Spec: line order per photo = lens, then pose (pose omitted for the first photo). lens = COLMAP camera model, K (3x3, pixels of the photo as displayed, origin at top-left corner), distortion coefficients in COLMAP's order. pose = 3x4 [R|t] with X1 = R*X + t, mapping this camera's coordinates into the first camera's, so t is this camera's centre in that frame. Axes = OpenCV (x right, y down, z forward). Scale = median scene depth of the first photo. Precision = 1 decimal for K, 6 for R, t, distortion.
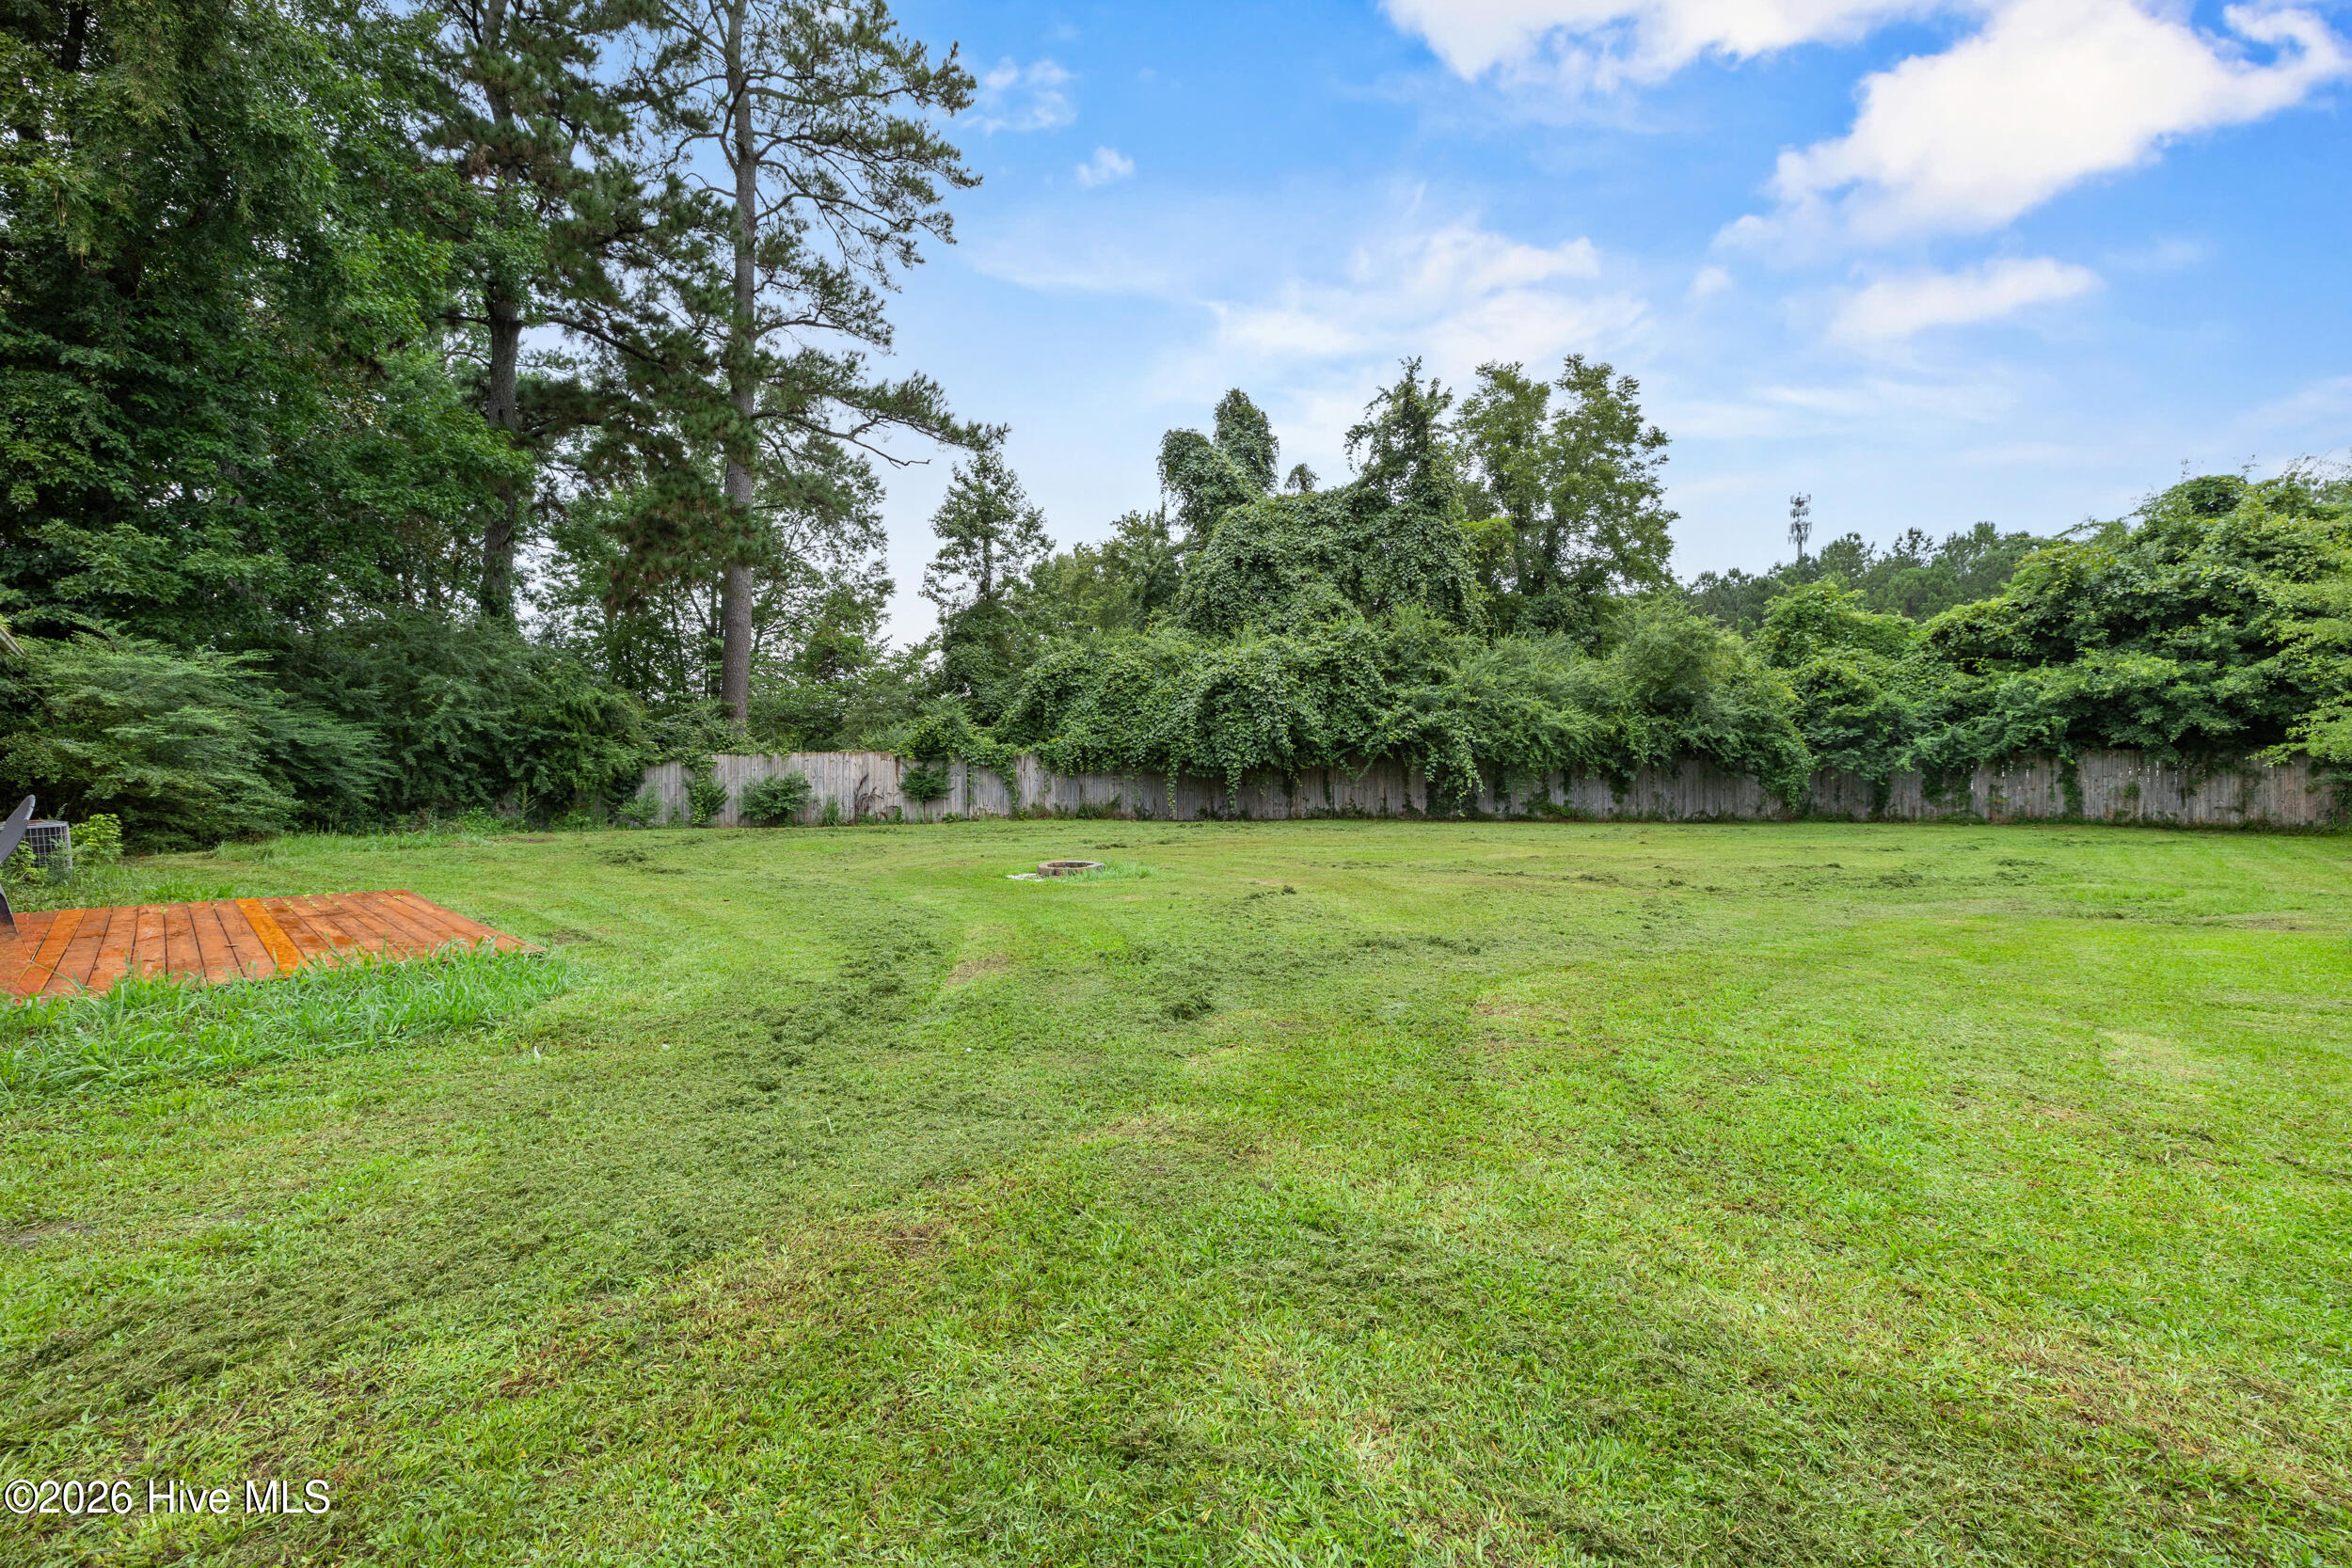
lens RADIAL K [[988.1, 0, 1172.6], [0, 988.1, 785.8], [0, 0, 1]] dist [0.002333, 0.000472]
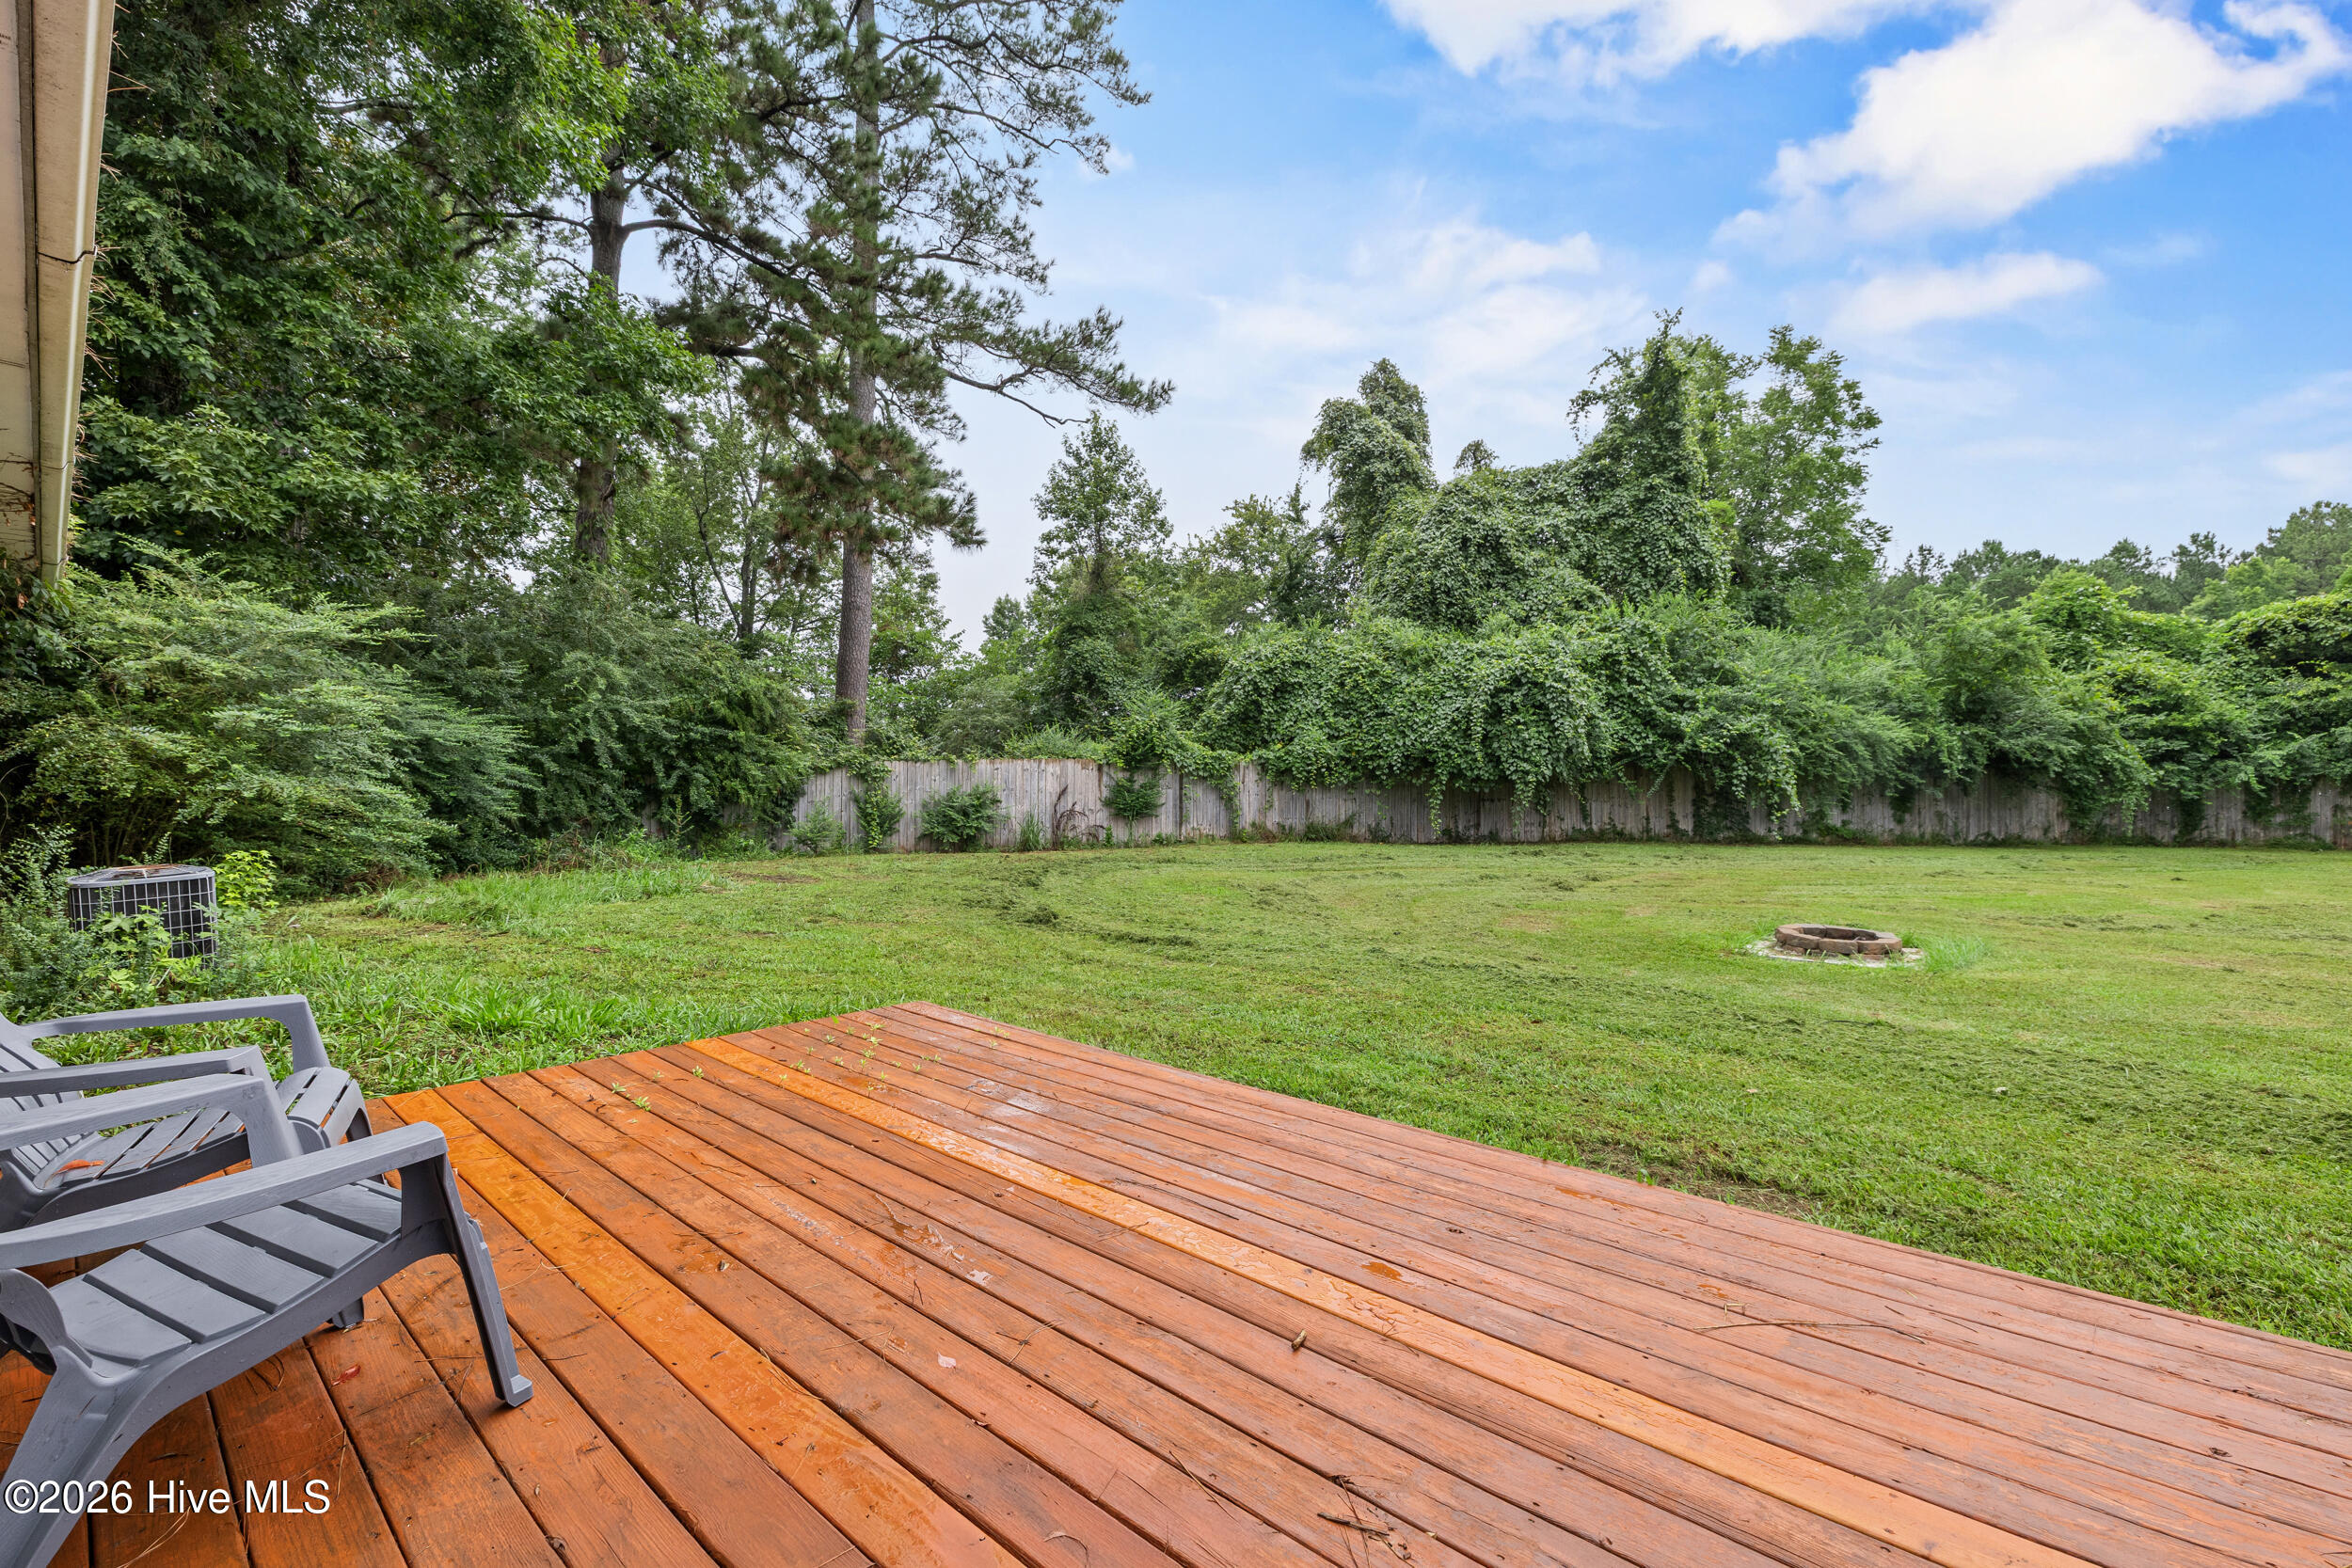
lens RADIAL K [[988.1, 0, 1179.5], [0, 988.1, 785.7], [0, 0, 1]] dist [0.002333, 0.000472]
pose [[0.998508, 0.005018, 0.054374, -0.246712], [-0.004368, 0.999918, -0.012052, -0.002725], [-0.054430, 0.011796, 0.998448, 0.169102]]
